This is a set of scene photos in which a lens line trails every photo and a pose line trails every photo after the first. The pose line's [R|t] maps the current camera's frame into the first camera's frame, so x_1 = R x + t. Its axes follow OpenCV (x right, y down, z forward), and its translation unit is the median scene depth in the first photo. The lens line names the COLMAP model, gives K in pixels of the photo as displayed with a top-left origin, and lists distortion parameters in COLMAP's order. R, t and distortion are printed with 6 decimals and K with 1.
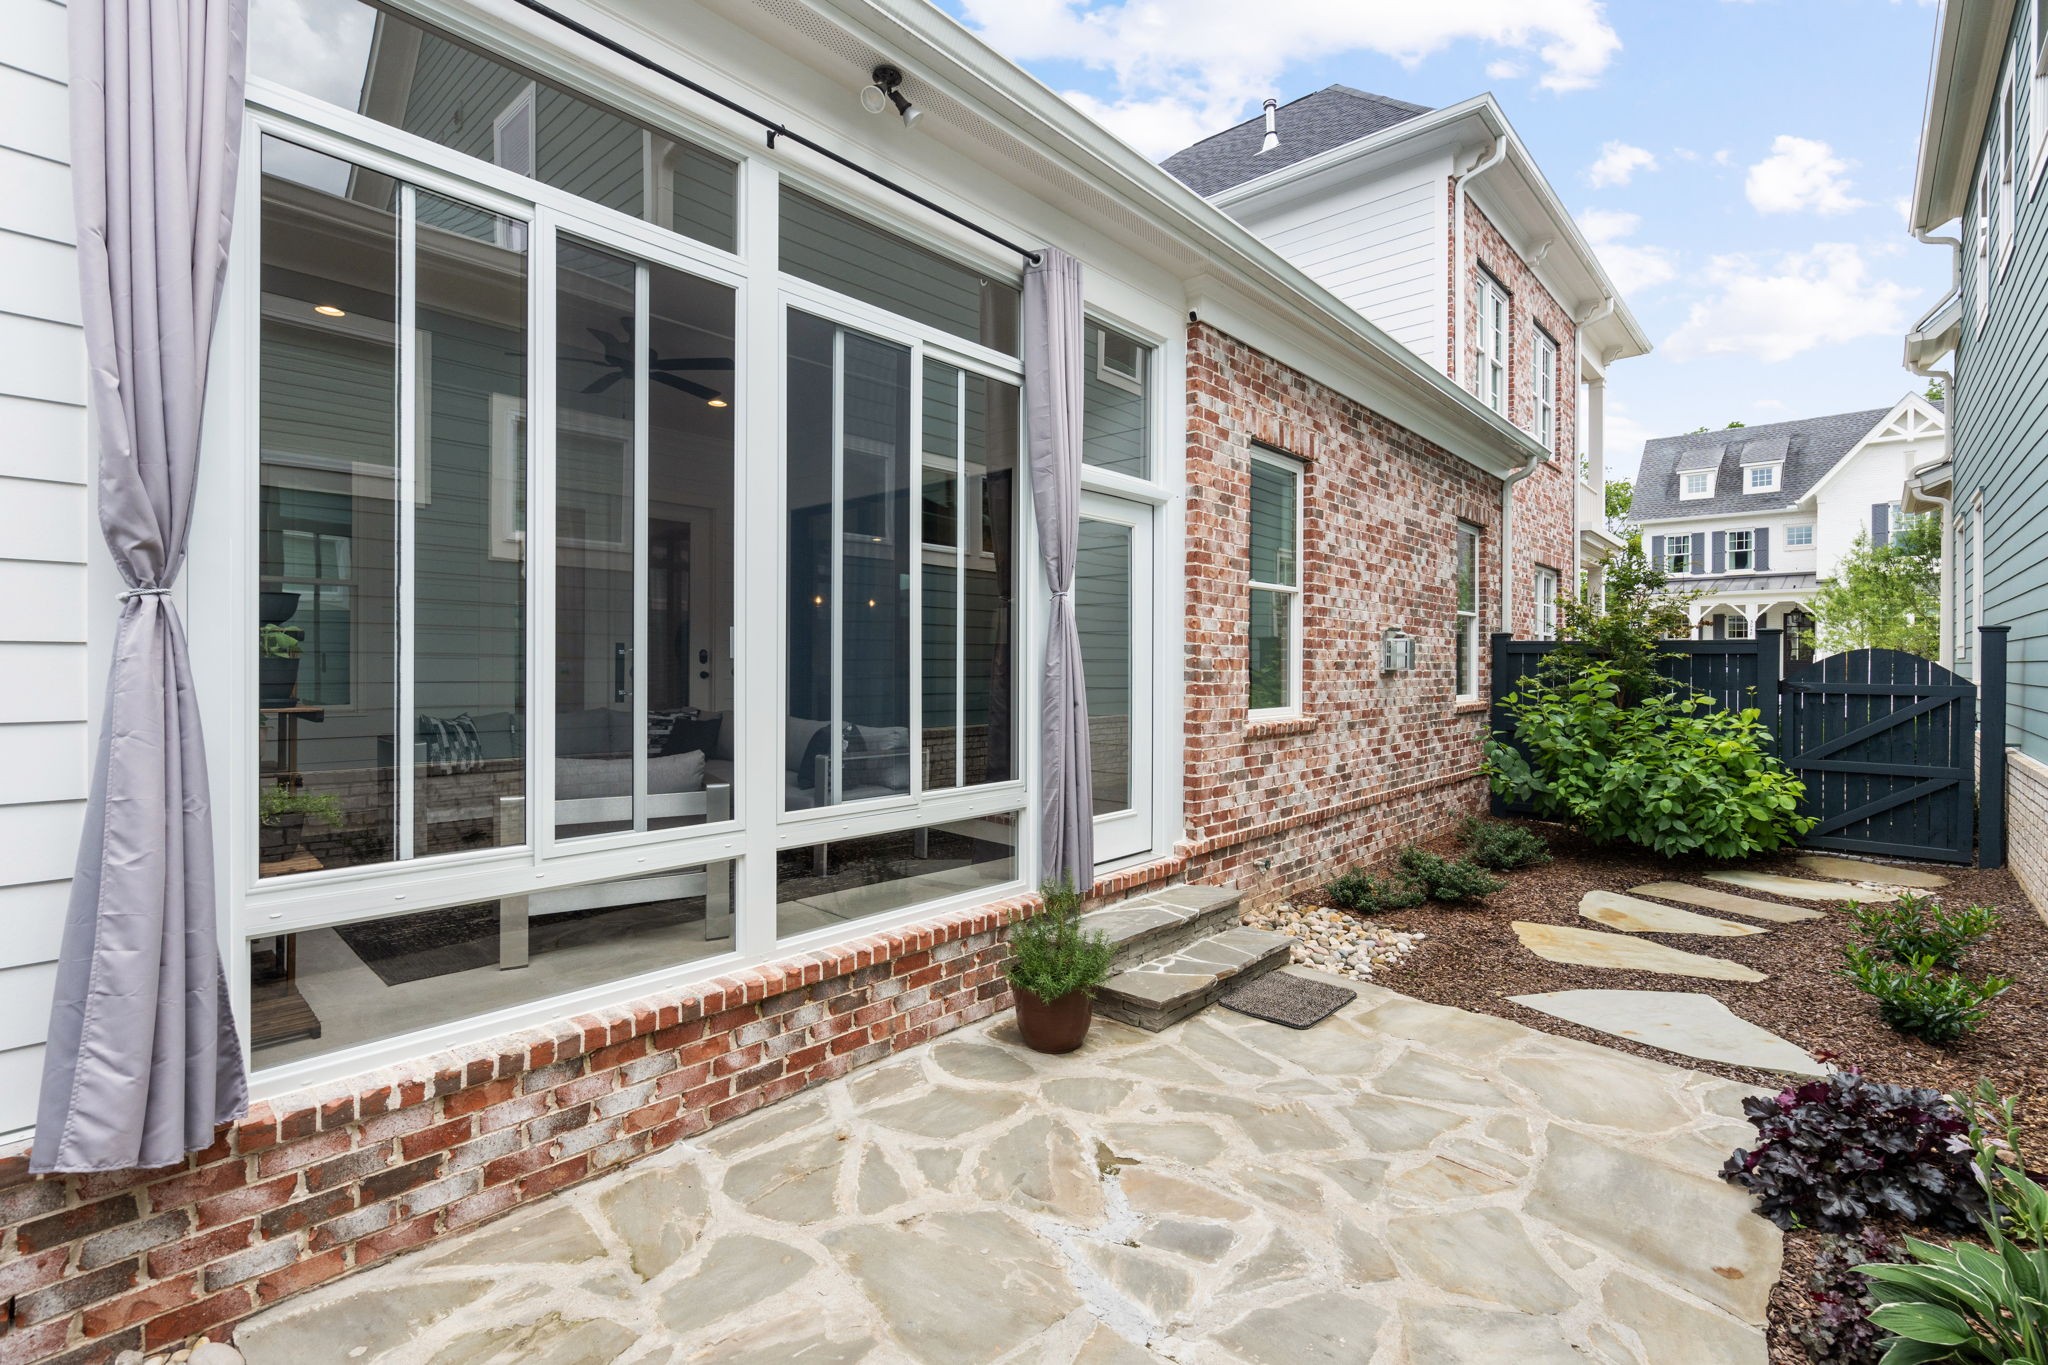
lens RADIAL K [[923.9, 0, 1022.3], [0, 923.9, 666.7], [0, 0, 1]] dist [-0.001153, -0.000022]
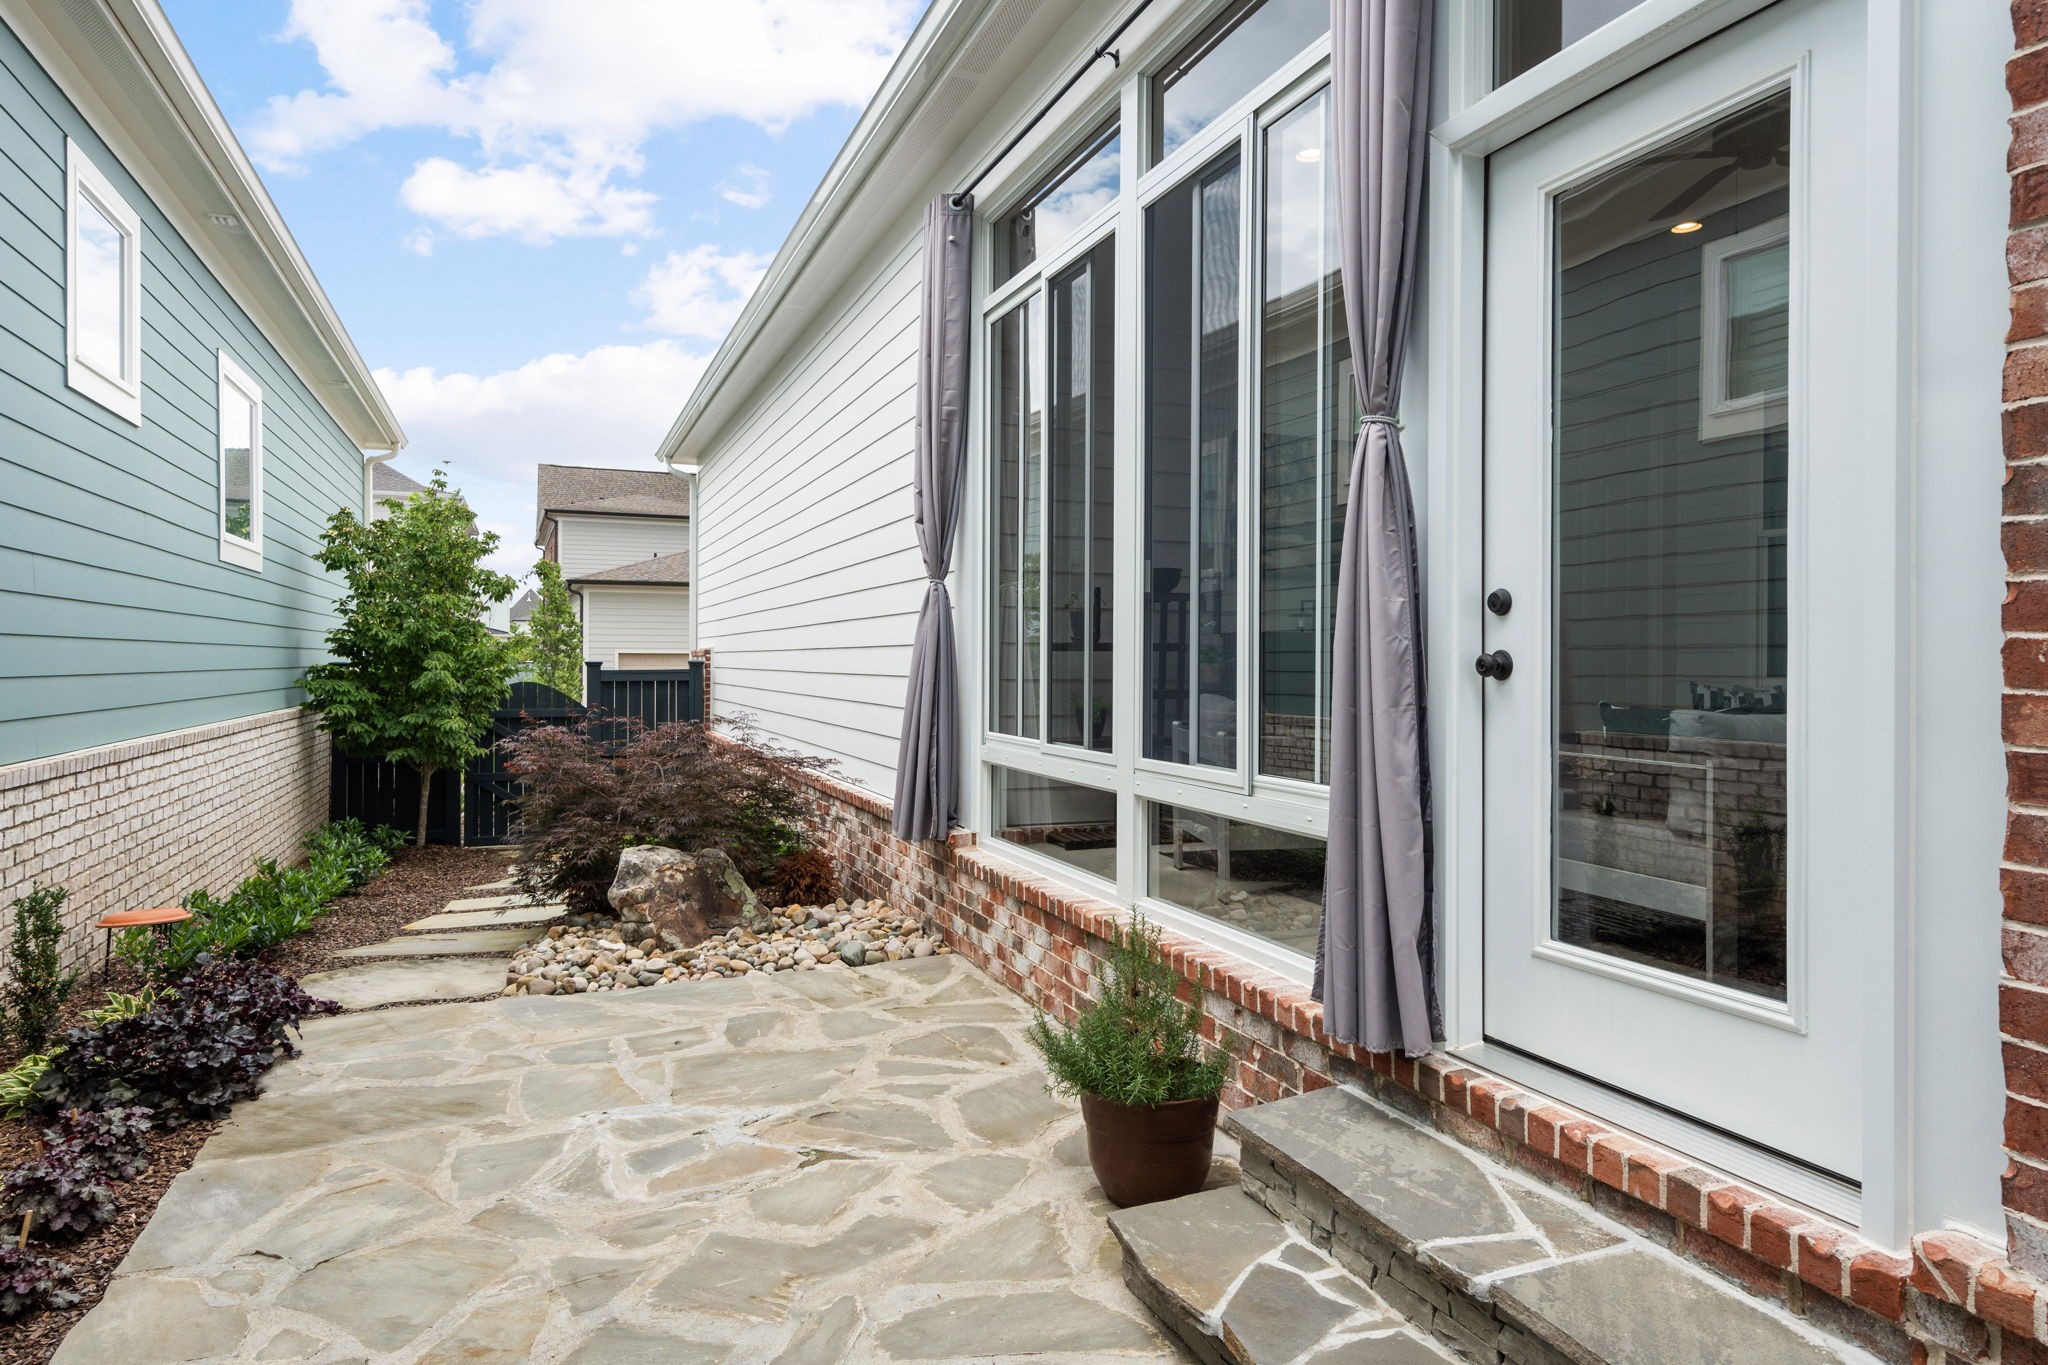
lens RADIAL K [[1183.7, 0, 994.3], [0, 1183.7, 671.0], [0, 0, 1]] dist [0.000298, 0.000444]
pose [[-0.444172, 0.000482, -0.895941, 0.995764], [-0.008153, 0.999956, 0.004580, 0.077758], [0.895904, 0.009338, -0.444149, 1.604467]]
